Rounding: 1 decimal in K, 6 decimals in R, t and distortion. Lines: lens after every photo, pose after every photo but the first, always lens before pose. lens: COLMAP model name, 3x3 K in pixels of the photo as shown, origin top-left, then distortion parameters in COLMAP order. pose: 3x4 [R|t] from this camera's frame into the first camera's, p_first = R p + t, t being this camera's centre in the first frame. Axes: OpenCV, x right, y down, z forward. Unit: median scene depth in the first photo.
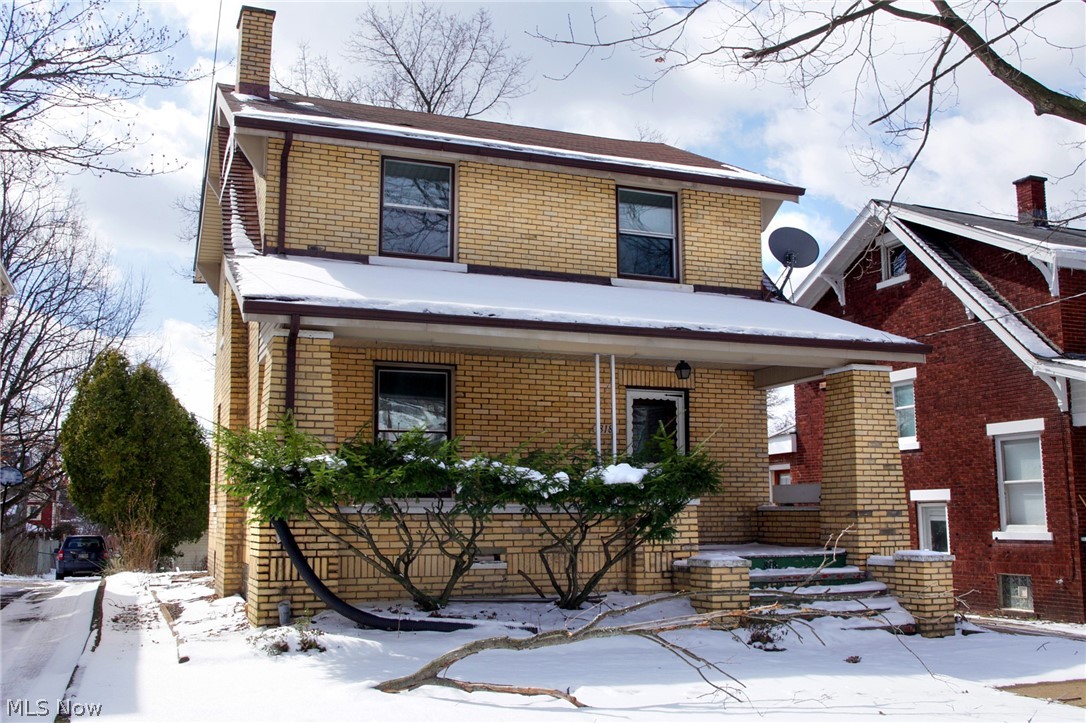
lens RADIAL K [[1022.4, 0, 545.3], [0, 1022.4, 360.8], [0, 0, 1]] dist [-0.048269, 0.000000]
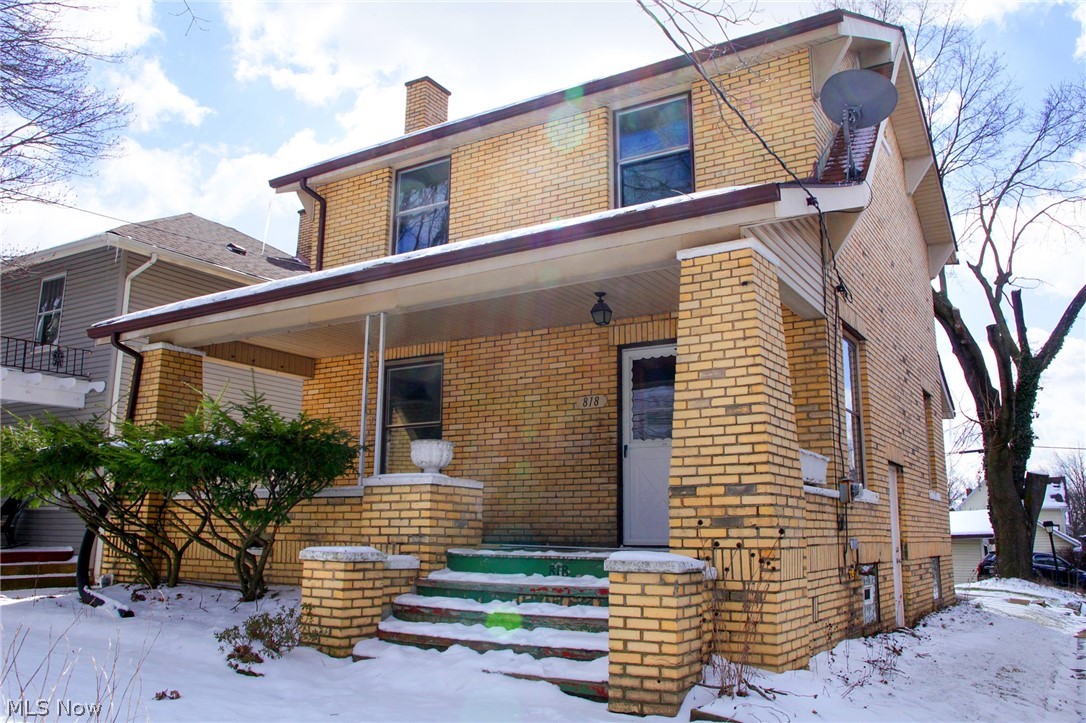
lens RADIAL K [[872.3, 0, 542.4], [0, 872.3, 362.6], [0, 0, 1]] dist [-0.072353, 0.037606]
pose [[0.601464, -0.149368, -0.784812, 0.668442], [0.109389, 0.988511, -0.104304, 0.118504], [0.791376, -0.023115, 0.610893, 0.617897]]
